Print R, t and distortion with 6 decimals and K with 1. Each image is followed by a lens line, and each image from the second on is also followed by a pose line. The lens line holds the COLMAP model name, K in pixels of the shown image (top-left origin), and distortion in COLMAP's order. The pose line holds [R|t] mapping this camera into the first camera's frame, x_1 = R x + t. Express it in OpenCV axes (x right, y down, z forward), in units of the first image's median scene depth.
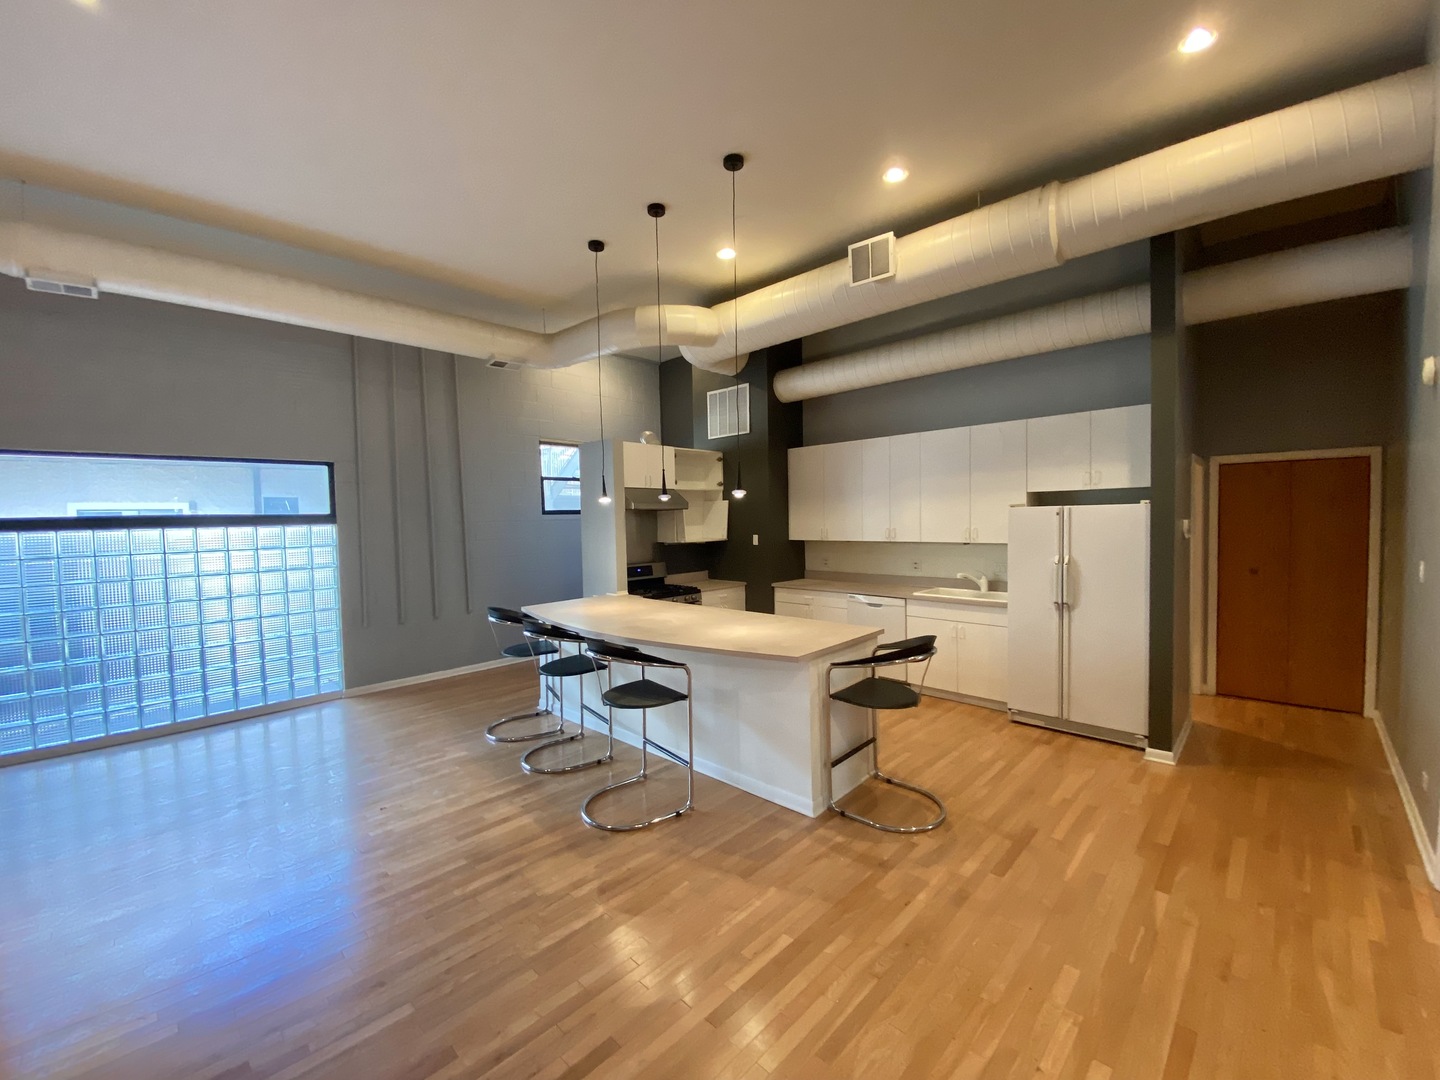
lens RADIAL K [[586.3, 0, 730.3], [0, 586.3, 538.5], [0, 0, 1]] dist [-0.000065, -0.008311]
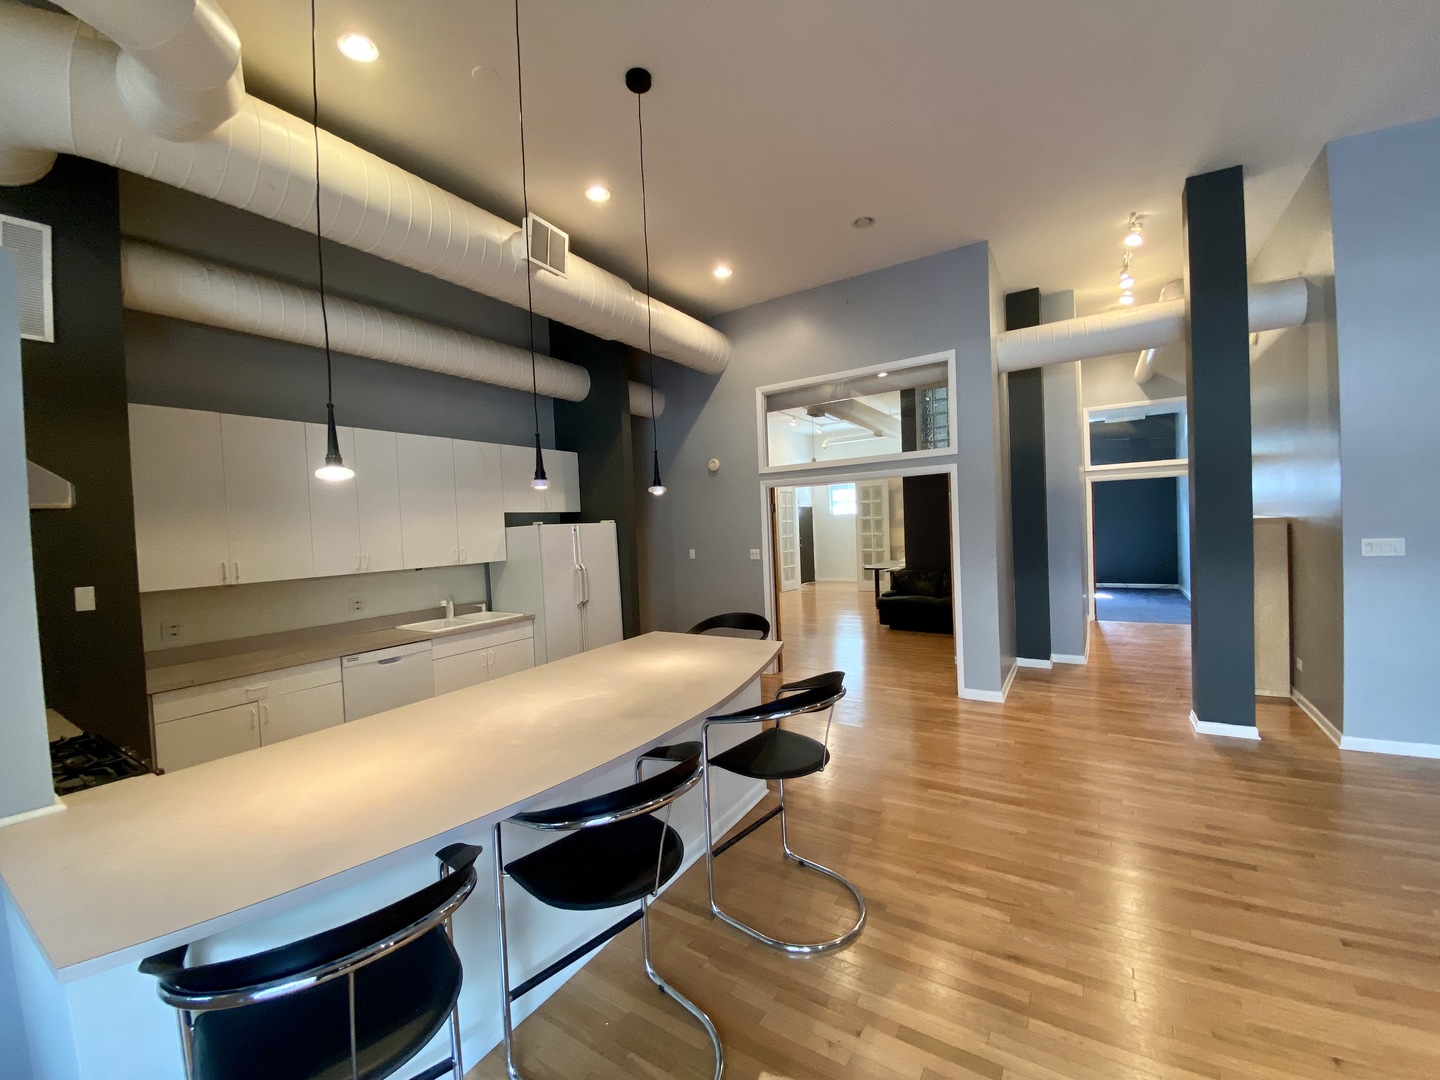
lens RADIAL K [[586.3, 0, 709.5], [0, 586.3, 531.7], [0, 0, 1]] dist [-0.000065, -0.008311]
pose [[-0.186151, 0.016857, 0.982377, -0.700208], [0.081689, 0.996657, -0.001623, -0.013547], [-0.979119, 0.079948, -0.186905, 0.969247]]
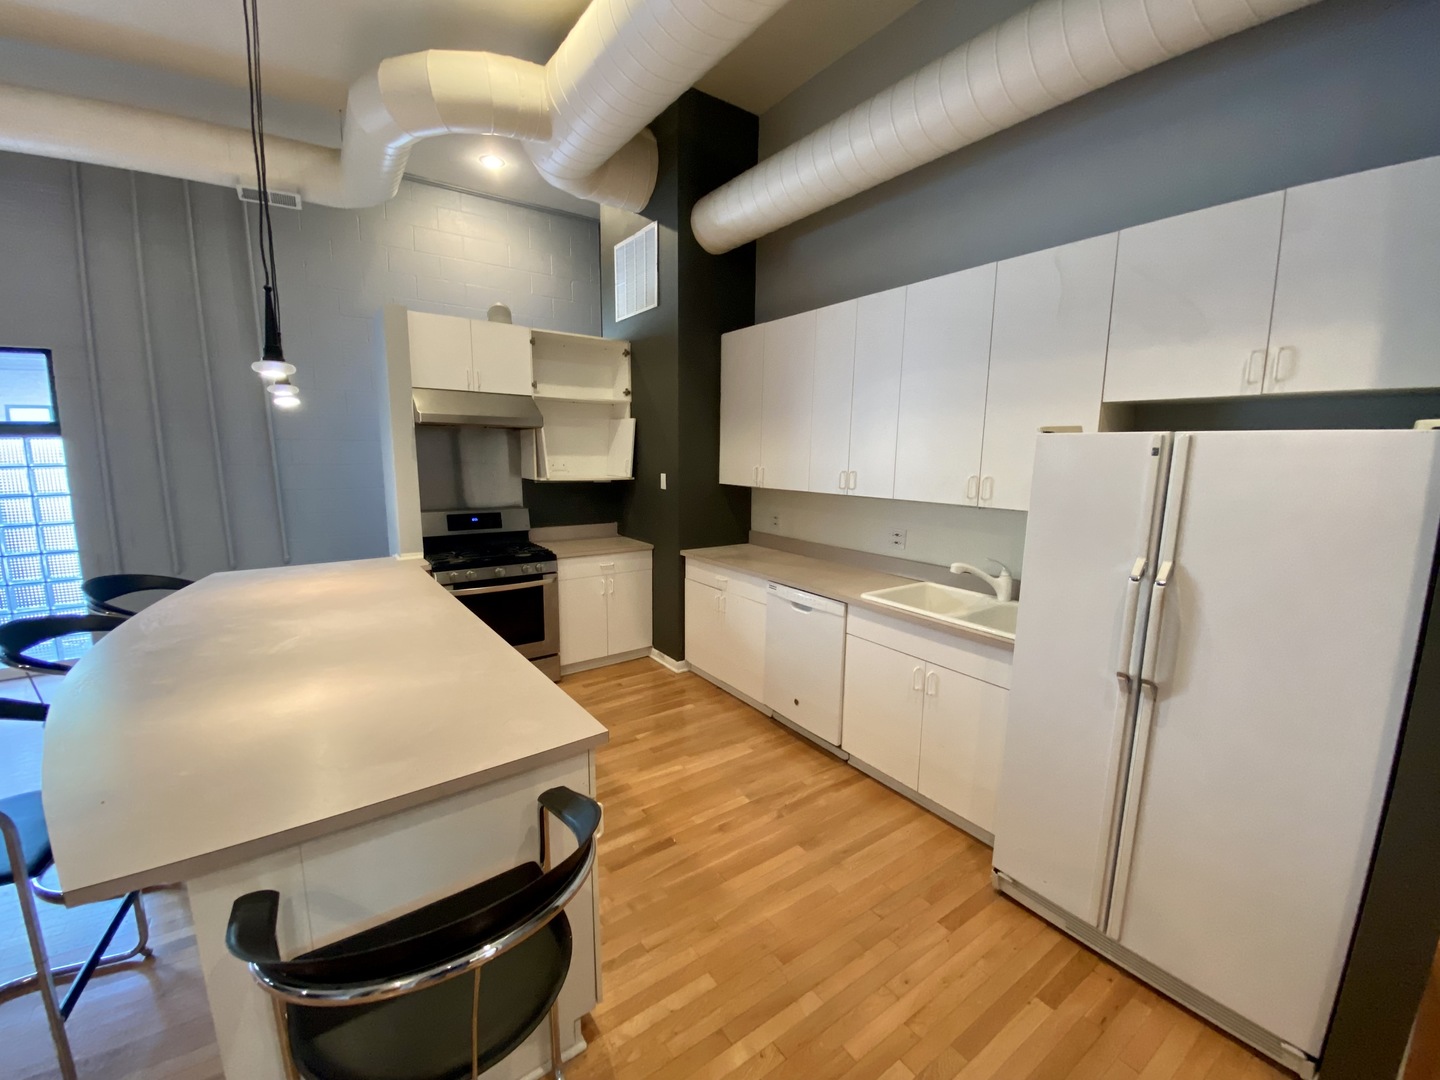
lens RADIAL K [[586.3, 0, 739.9], [0, 586.3, 548.2], [0, 0, 1]] dist [-0.000065, -0.008311]
pose [[0.983378, 0.061435, -0.170858, 0.368378], [-0.039006, 0.990527, 0.131658, -0.019349], [0.177328, -0.122805, 0.976460, 0.582978]]
